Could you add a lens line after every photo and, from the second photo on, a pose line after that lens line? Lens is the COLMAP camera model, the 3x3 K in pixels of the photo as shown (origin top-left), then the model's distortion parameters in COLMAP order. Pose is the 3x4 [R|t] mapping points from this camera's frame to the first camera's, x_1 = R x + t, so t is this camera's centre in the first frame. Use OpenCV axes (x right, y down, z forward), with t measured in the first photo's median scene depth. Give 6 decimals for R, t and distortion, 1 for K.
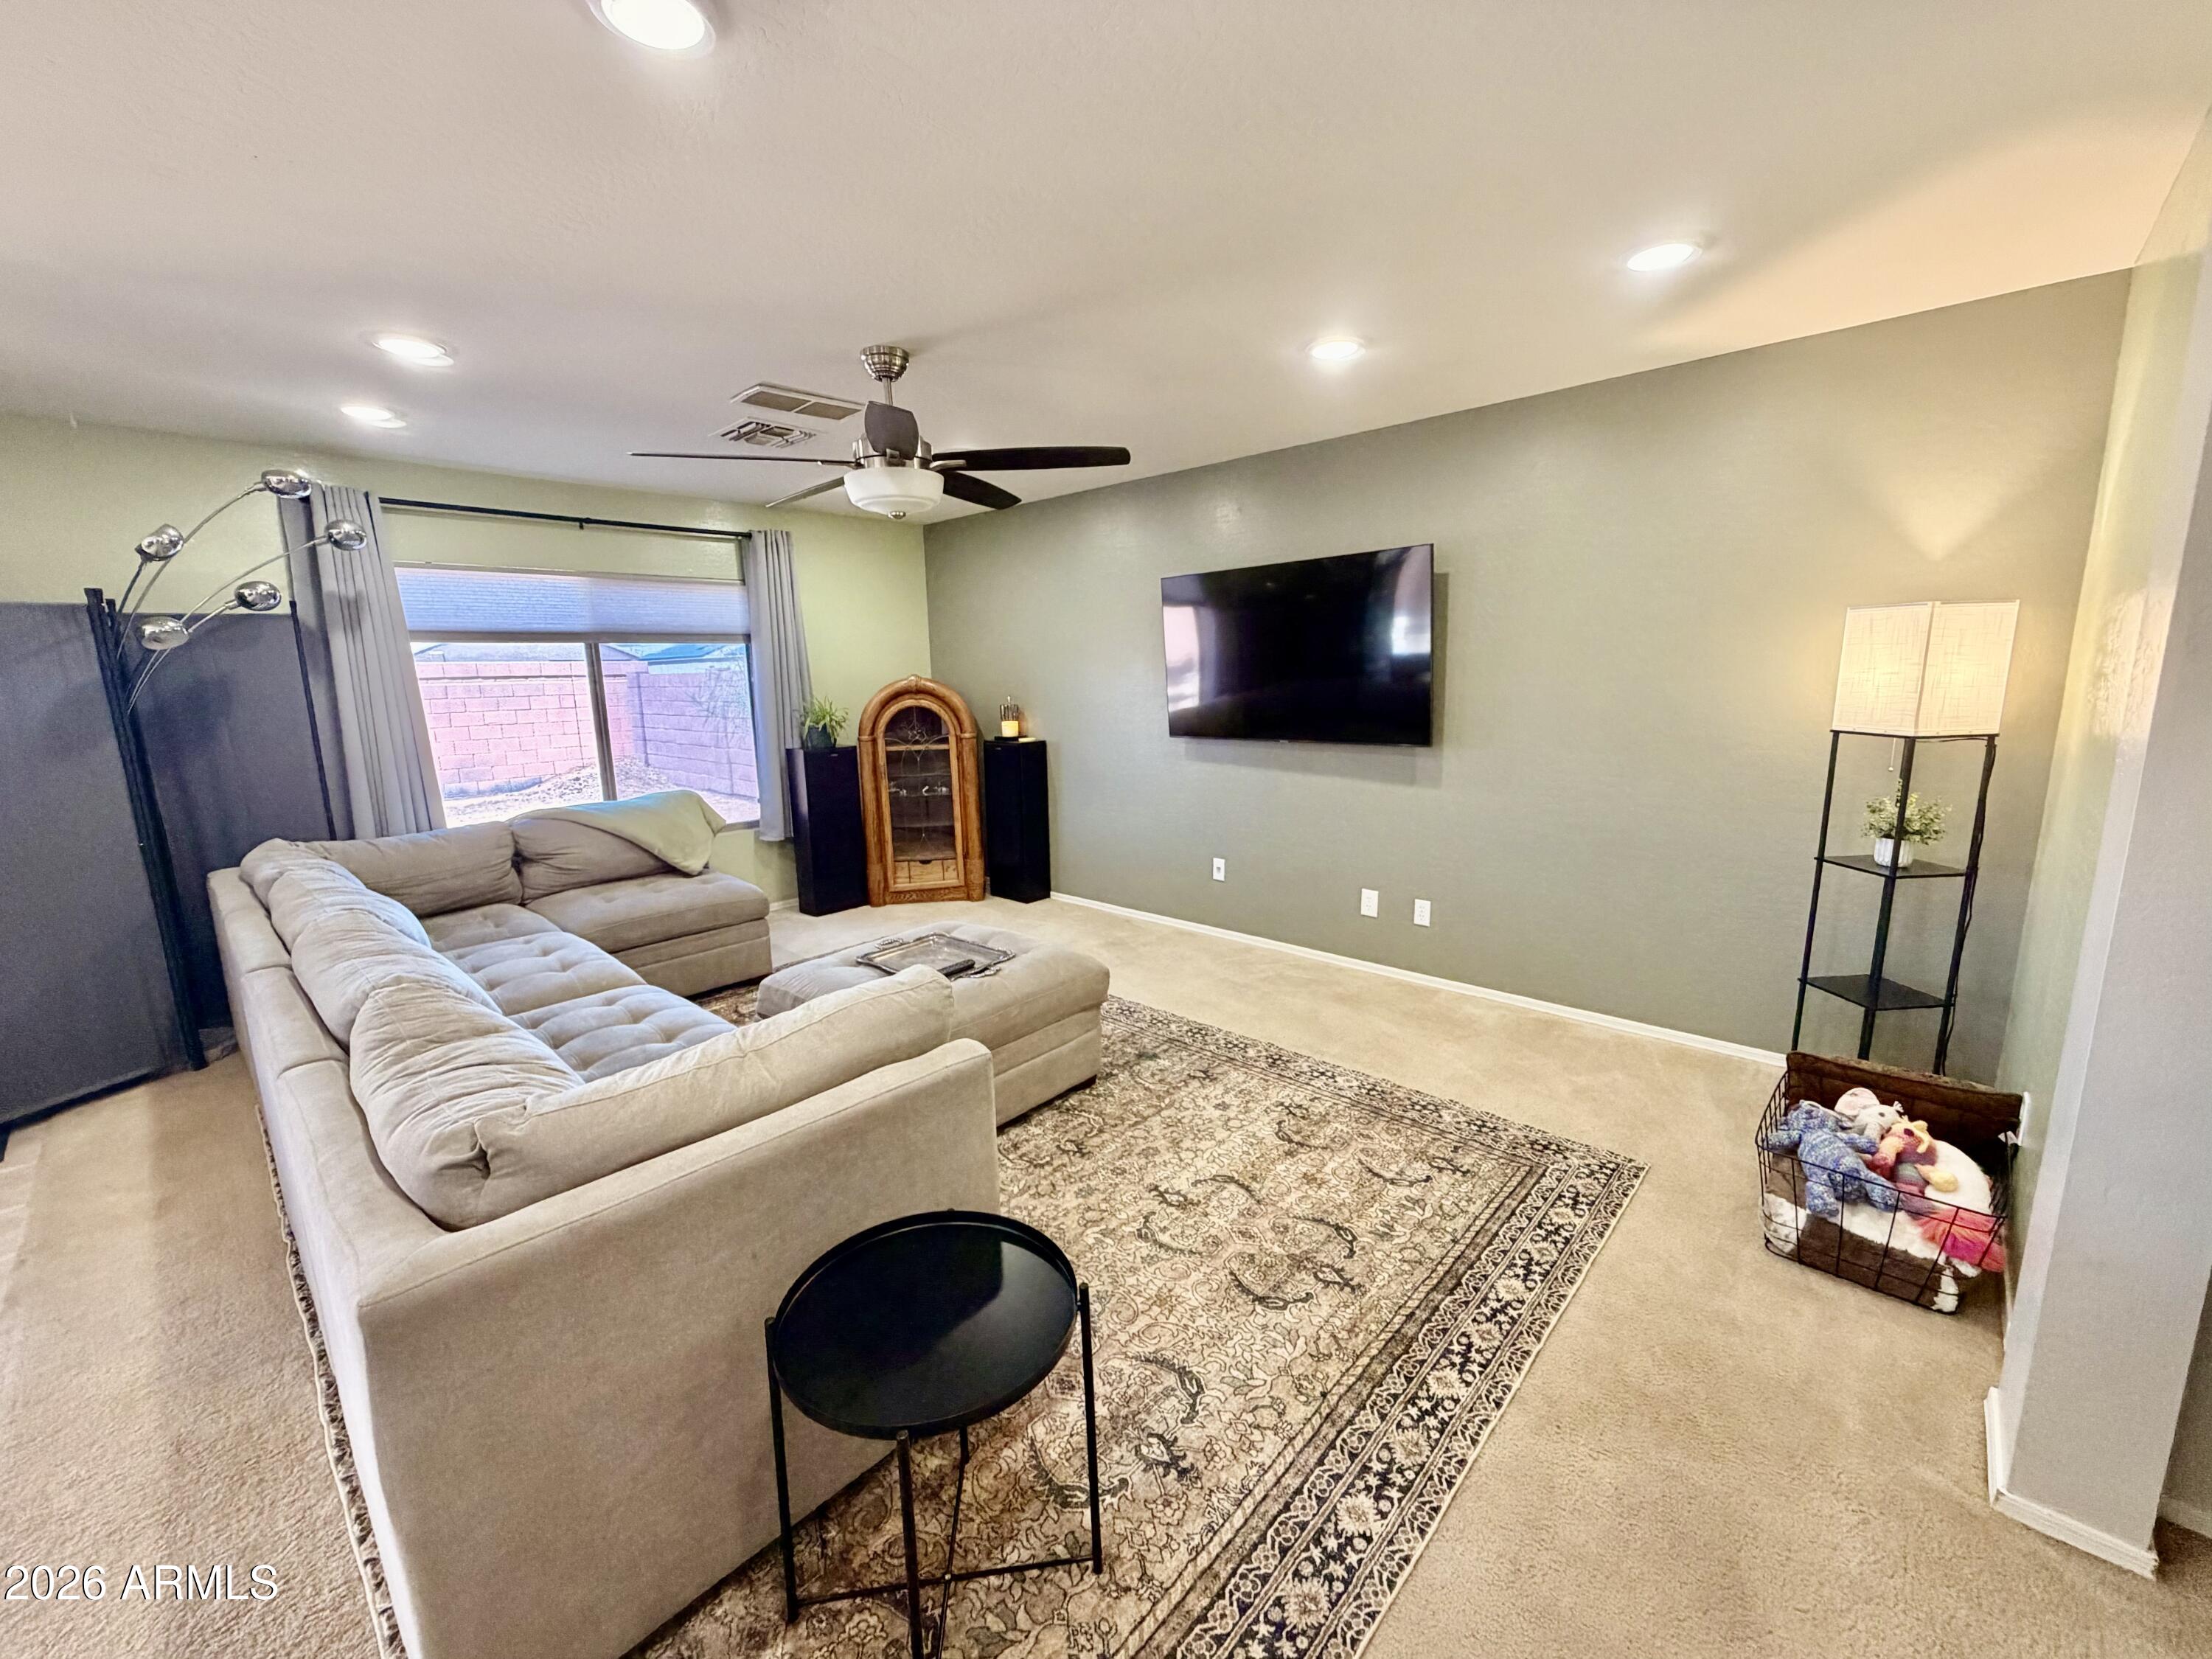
lens RADIAL K [[887.0, 0, 1100.1], [0, 887.0, 820.8], [0, 0, 1]] dist [-0.001742, -0.000577]
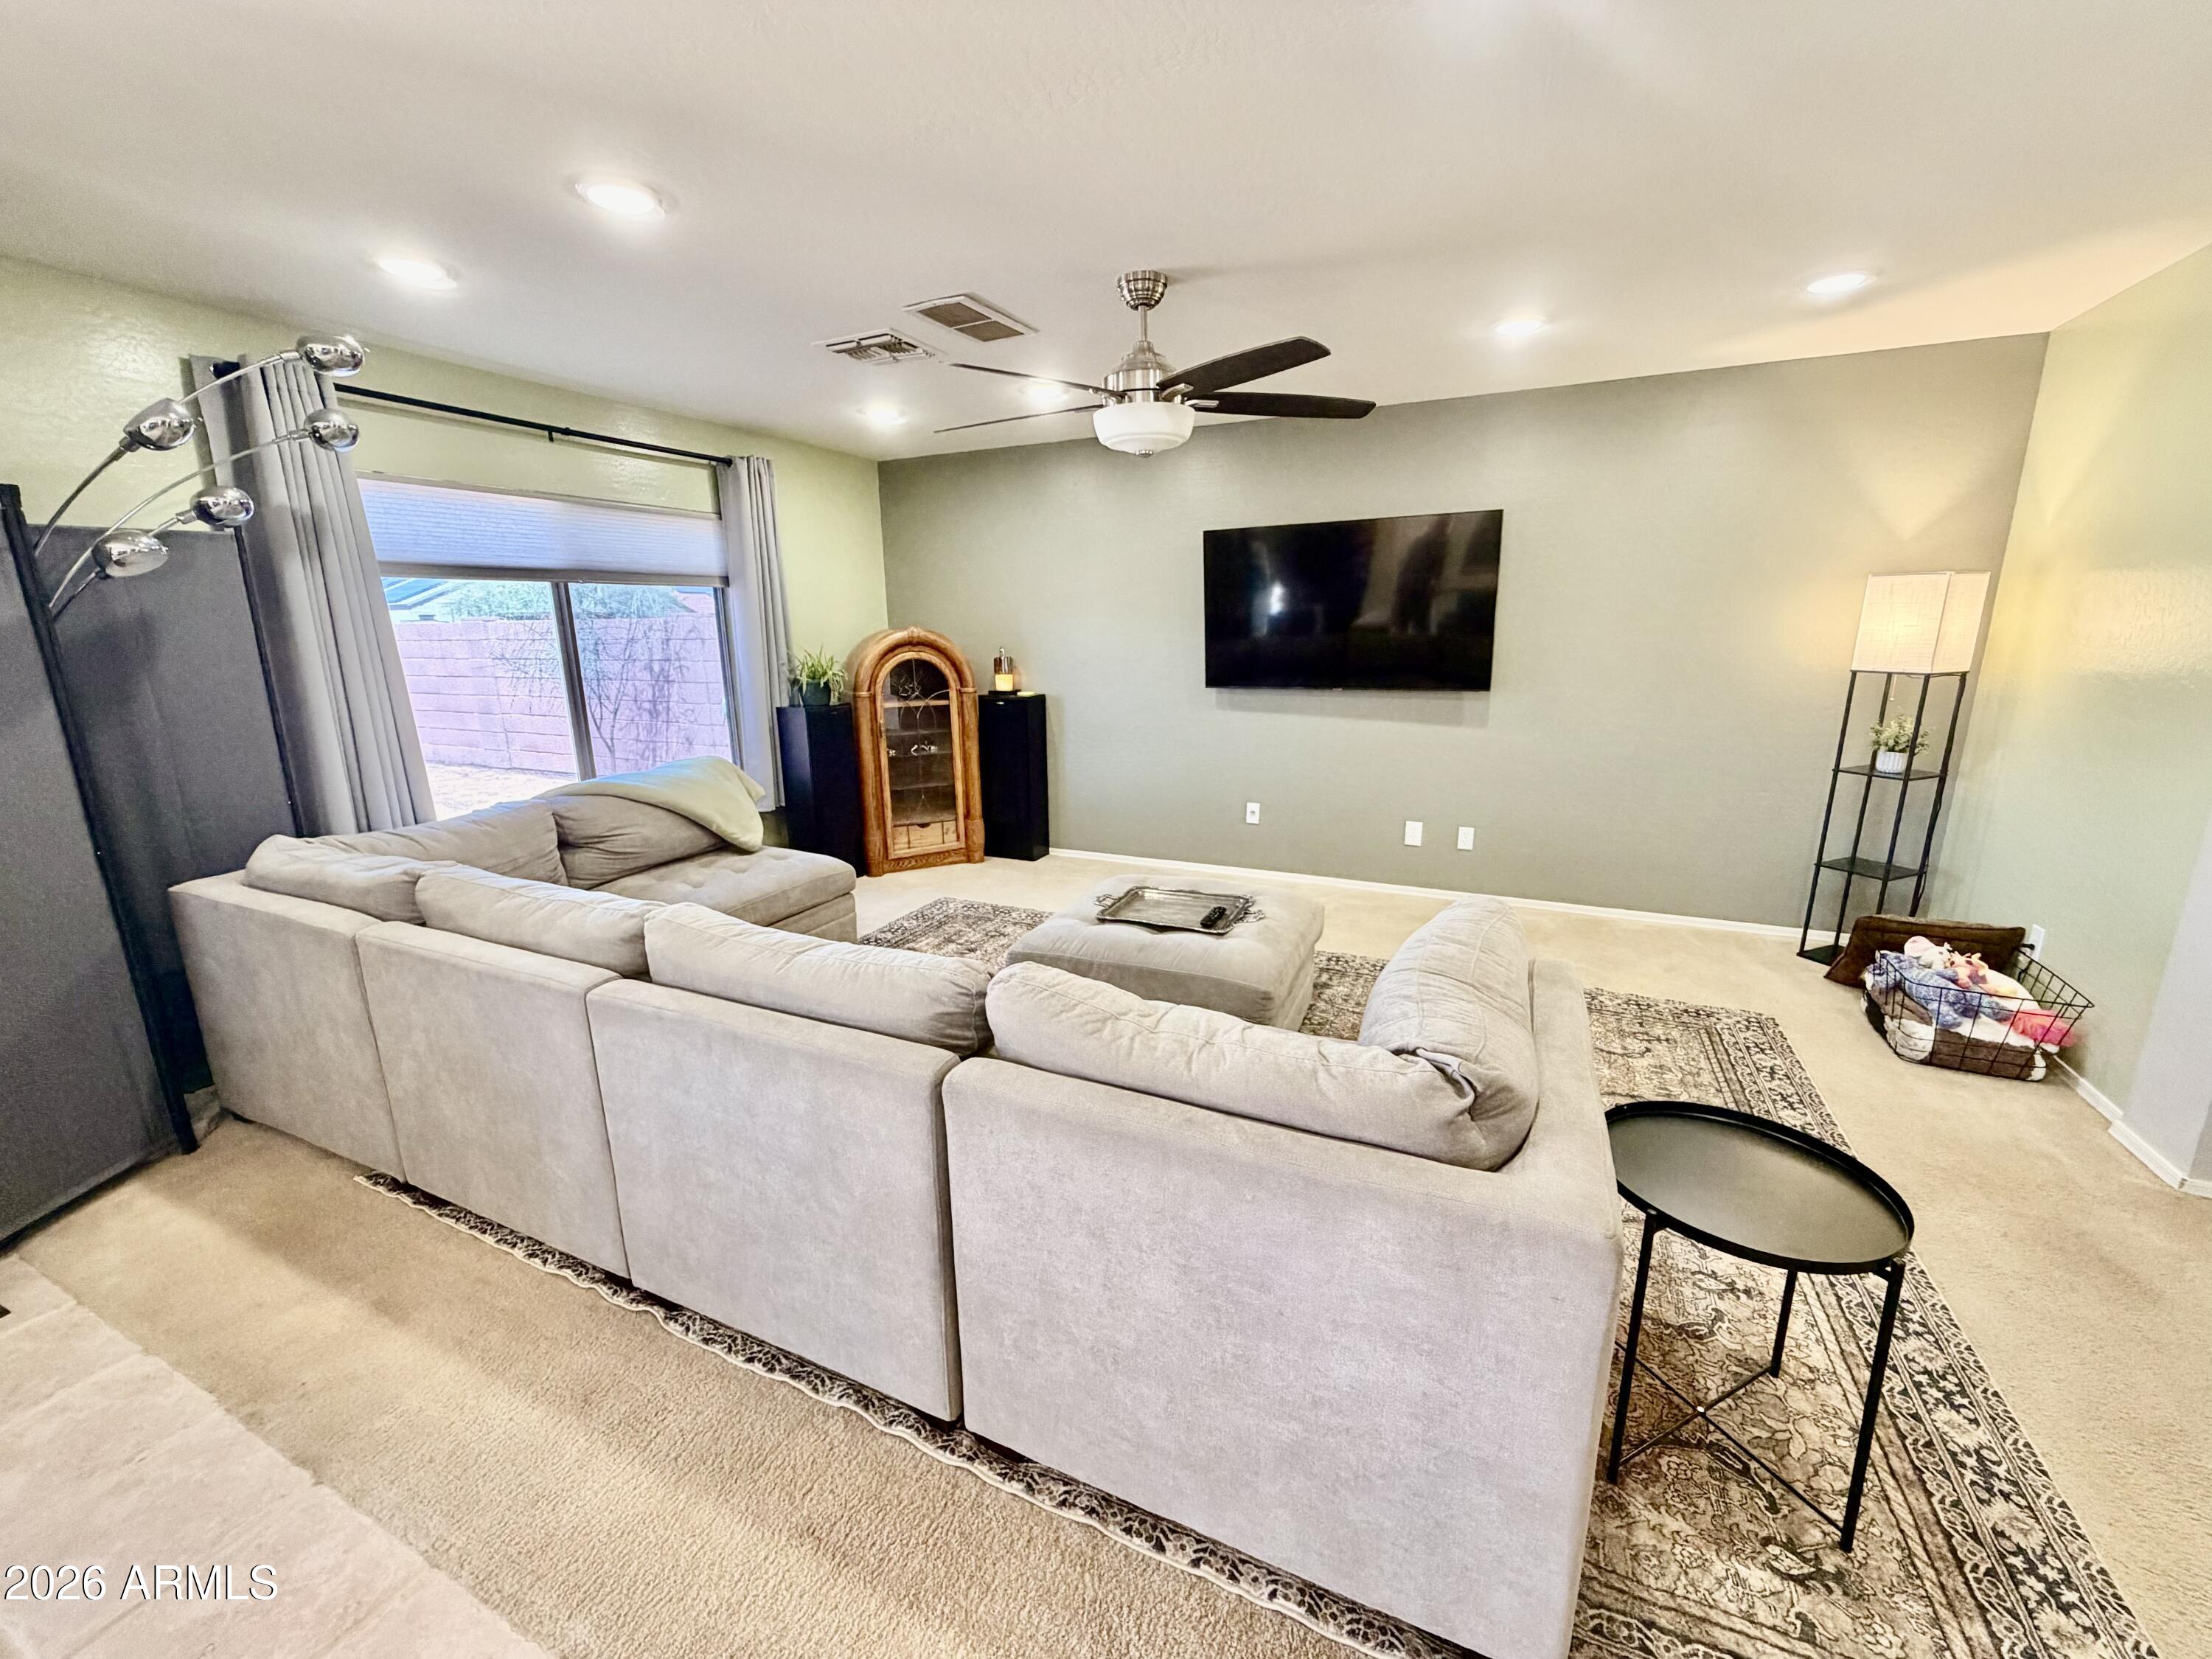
lens RADIAL K [[887.0, 0, 1091.8], [0, 887.0, 824.0], [0, 0, 1]] dist [-0.001742, -0.000577]
pose [[0.951740, -0.060289, 0.300927, -0.435480], [0.045072, 0.997341, 0.057263, -0.001481], [-0.303579, -0.040936, 0.951927, 0.063738]]
